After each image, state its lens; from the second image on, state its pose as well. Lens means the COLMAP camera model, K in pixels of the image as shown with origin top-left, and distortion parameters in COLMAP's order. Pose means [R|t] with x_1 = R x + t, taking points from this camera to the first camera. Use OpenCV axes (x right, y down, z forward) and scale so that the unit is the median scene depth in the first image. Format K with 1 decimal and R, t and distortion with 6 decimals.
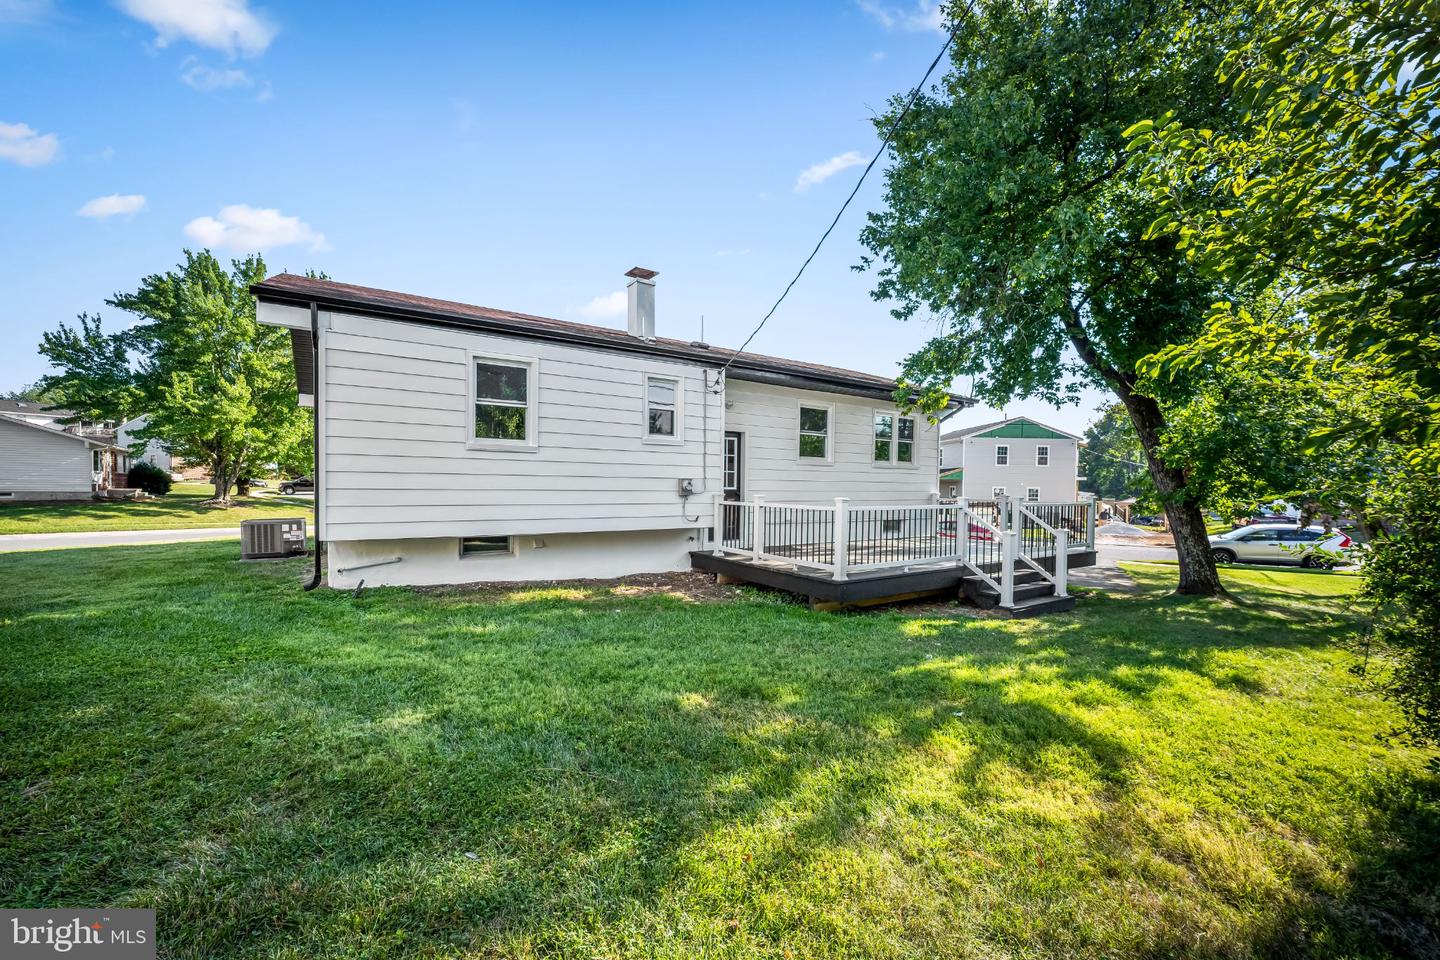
lens RADIAL K [[578.9, 0, 717.1], [0, 578.9, 495.3], [0, 0, 1]] dist [-0.008475, -0.000355]
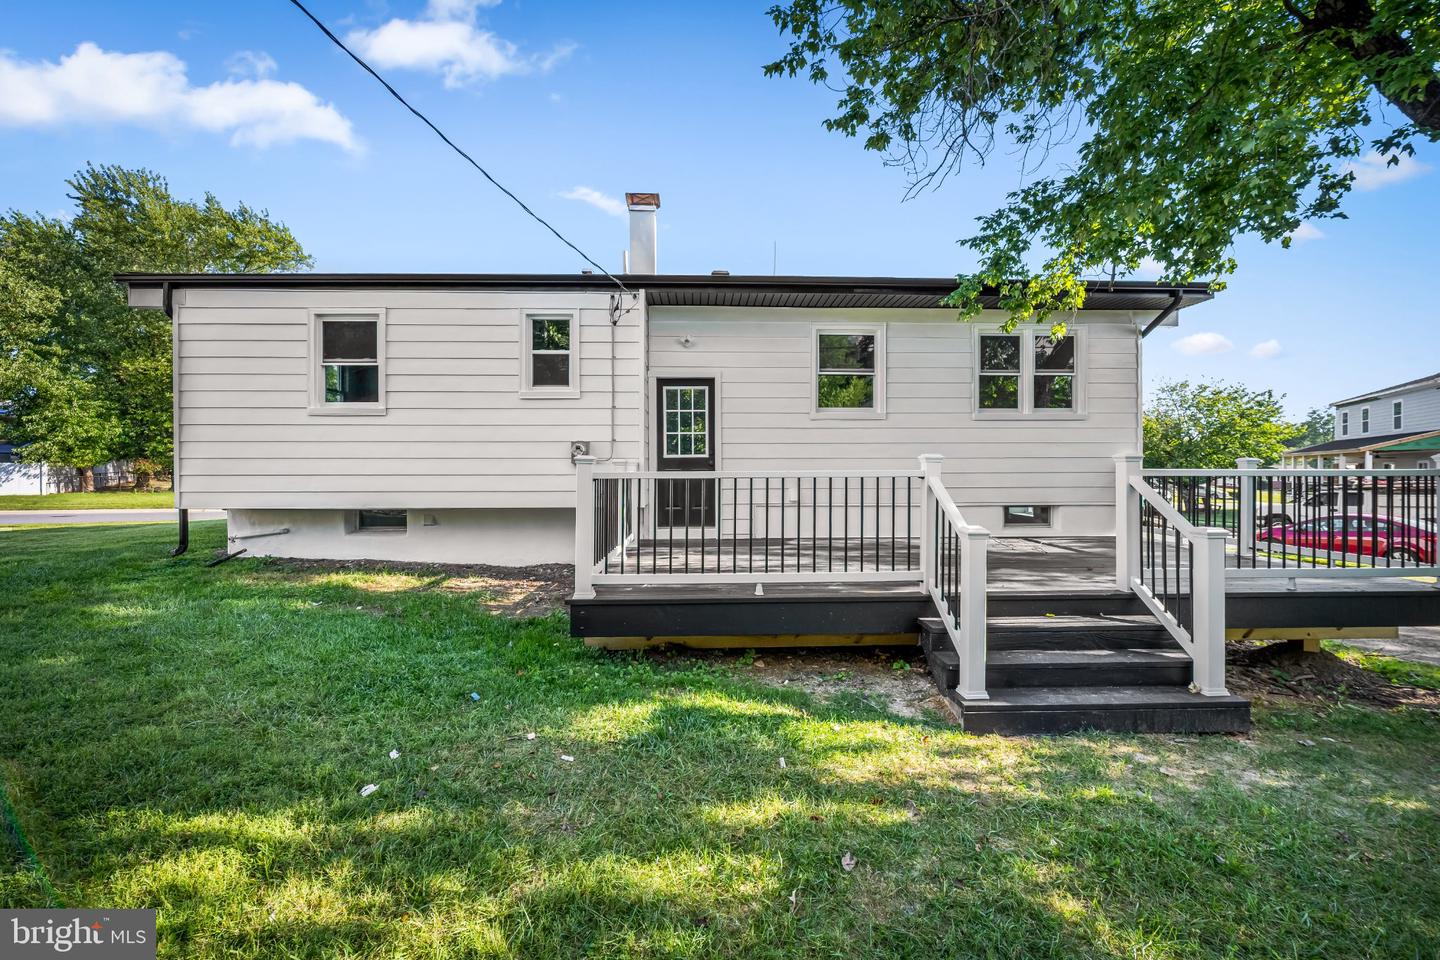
lens RADIAL K [[578.9, 0, 723.2], [0, 578.9, 466.5], [0, 0, 1]] dist [-0.008475, -0.000355]
pose [[0.851773, -0.015112, -0.523693, 0.510316], [0.002616, 0.999694, -0.024594, 0.023184], [0.523905, 0.019579, 0.851552, 0.463235]]
